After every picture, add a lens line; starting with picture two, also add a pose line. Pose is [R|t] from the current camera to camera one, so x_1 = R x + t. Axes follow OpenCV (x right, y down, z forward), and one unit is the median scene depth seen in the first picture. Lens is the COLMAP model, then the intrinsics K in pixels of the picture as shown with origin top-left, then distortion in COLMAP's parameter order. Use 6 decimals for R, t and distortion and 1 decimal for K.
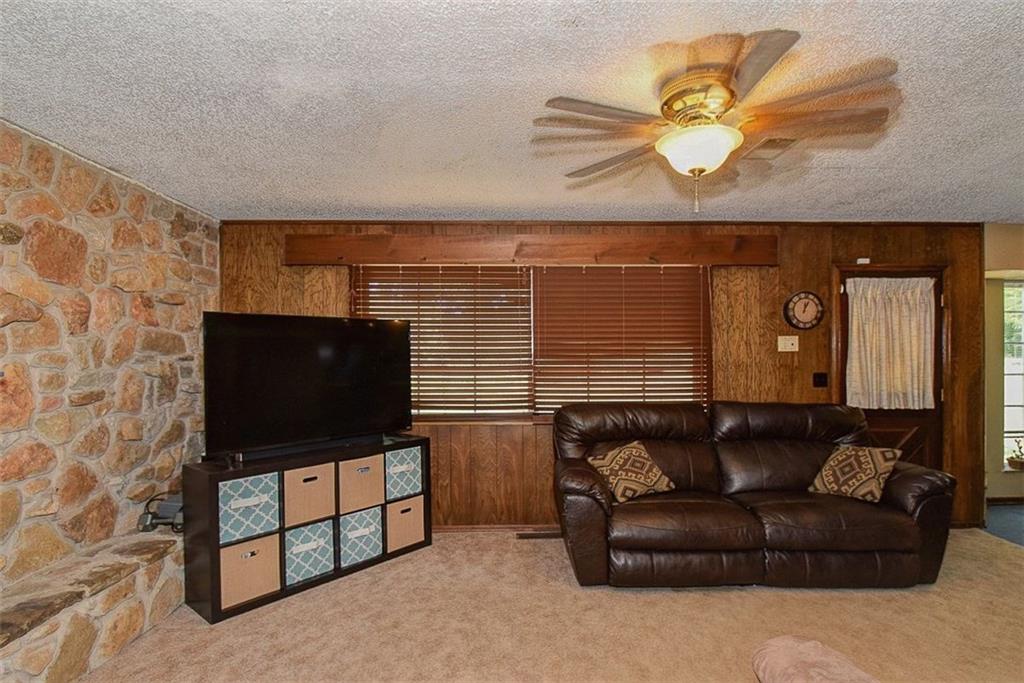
lens RADIAL K [[537.6, 0, 511.1], [0, 537.6, 358.9], [0, 0, 1]] dist [0.000607, 0.000190]
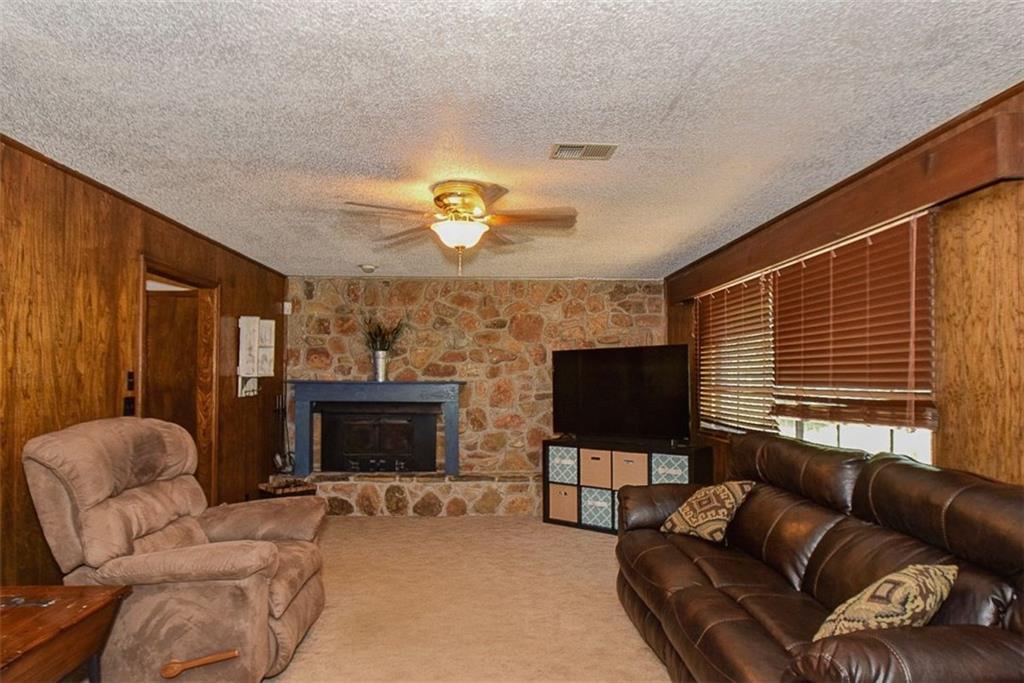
lens RADIAL K [[587.4, 0, 515.6], [0, 587.4, 367.7], [0, 0, 1]] dist [0.001865, -0.000161]
pose [[0.037053, -0.012827, -0.999231, 0.956776], [-0.004444, 0.999906, -0.013000, -0.003417], [0.999303, 0.004923, 0.036992, 0.553244]]
